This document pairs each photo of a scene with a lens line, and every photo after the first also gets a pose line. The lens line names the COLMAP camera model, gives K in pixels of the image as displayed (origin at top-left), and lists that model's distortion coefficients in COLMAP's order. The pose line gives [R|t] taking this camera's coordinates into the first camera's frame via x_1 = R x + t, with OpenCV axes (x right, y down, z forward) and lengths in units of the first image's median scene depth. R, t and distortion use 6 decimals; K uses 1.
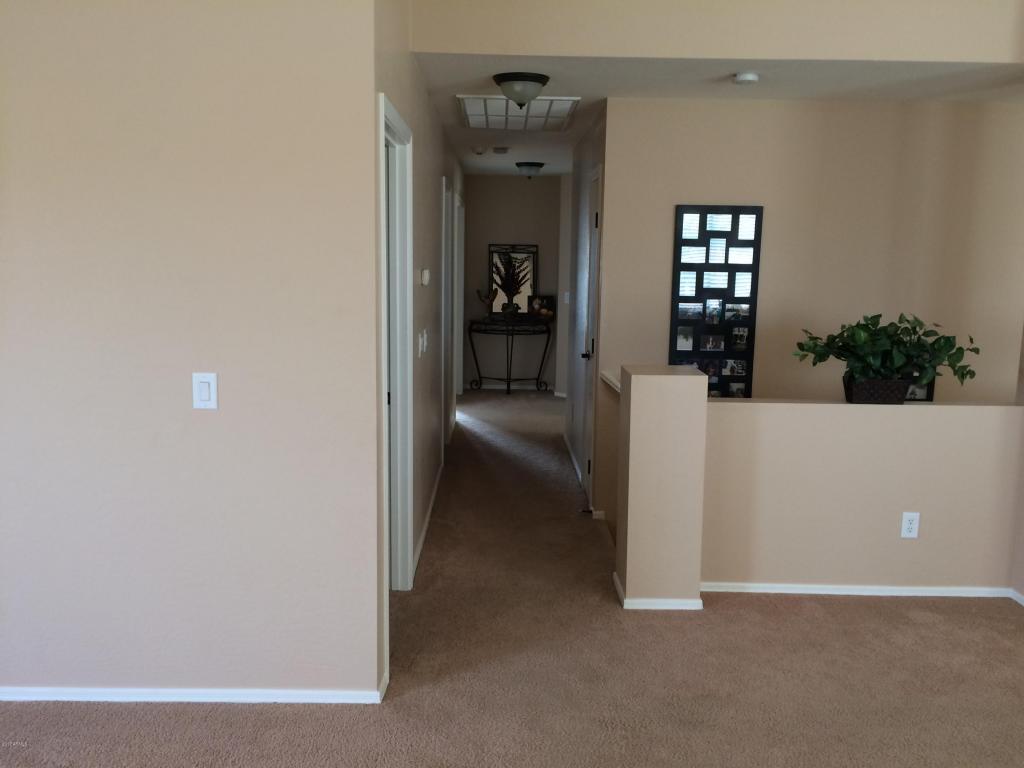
lens RADIAL K [[874.1, 0, 508.4], [0, 874.1, 384.2], [0, 0, 1]] dist [0.080565, -0.106036]
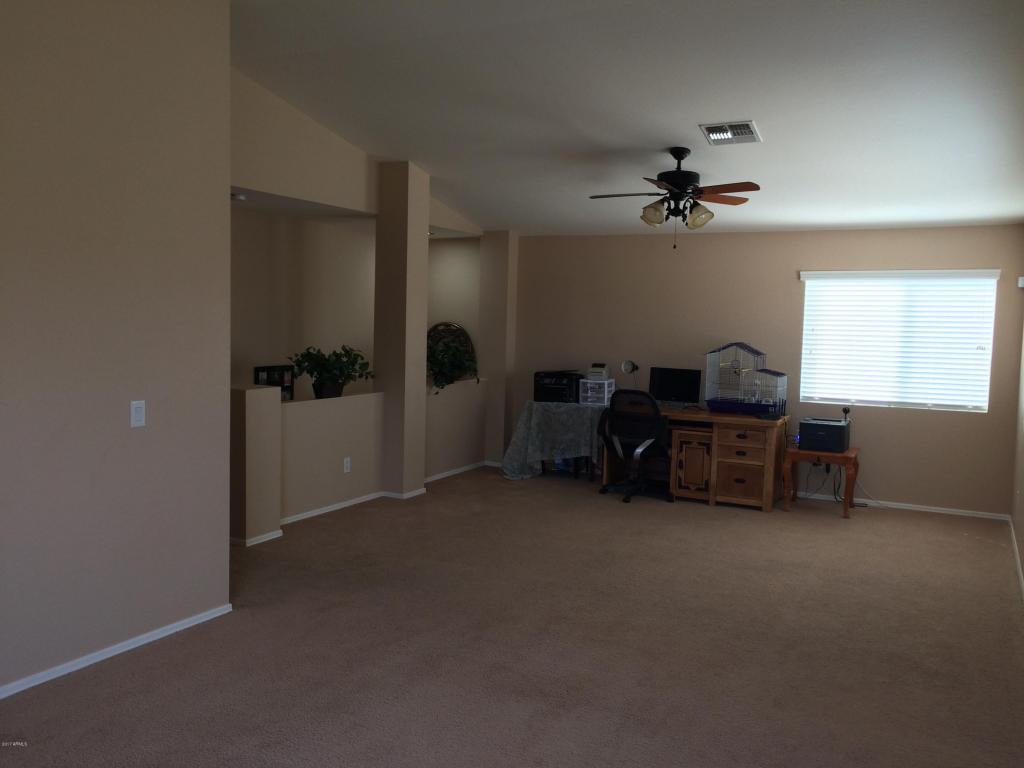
lens RADIAL K [[874.1, 0, 511.7], [0, 874.1, 380.5], [0, 0, 1]] dist [0.080565, -0.106036]
pose [[0.470983, -0.068931, 0.879445, -0.918865], [0.111587, 0.993589, 0.018117, -0.002795], [-0.875056, 0.089602, 0.475656, -0.129698]]
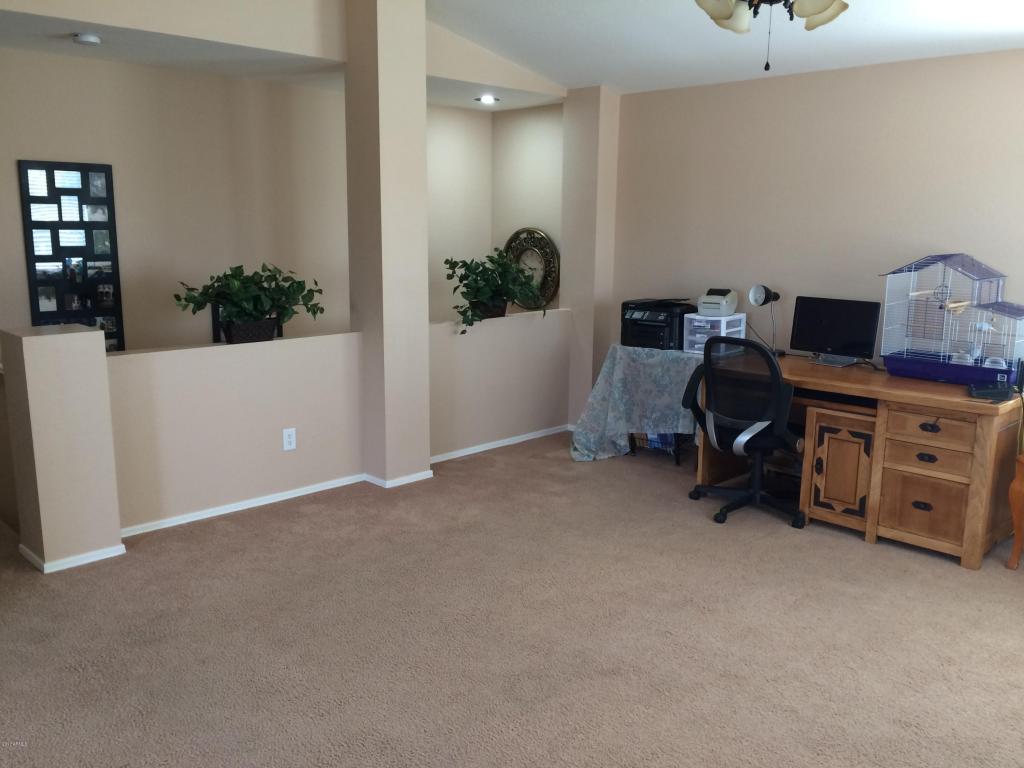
lens RADIAL K [[874.1, 0, 510.7], [0, 874.1, 382.1], [0, 0, 1]] dist [0.080565, -0.106036]
pose [[0.726065, -0.135609, 0.674121, -0.126516], [0.104396, 0.990736, 0.086860, 0.009284], [-0.679655, 0.007309, 0.733496, -0.086816]]
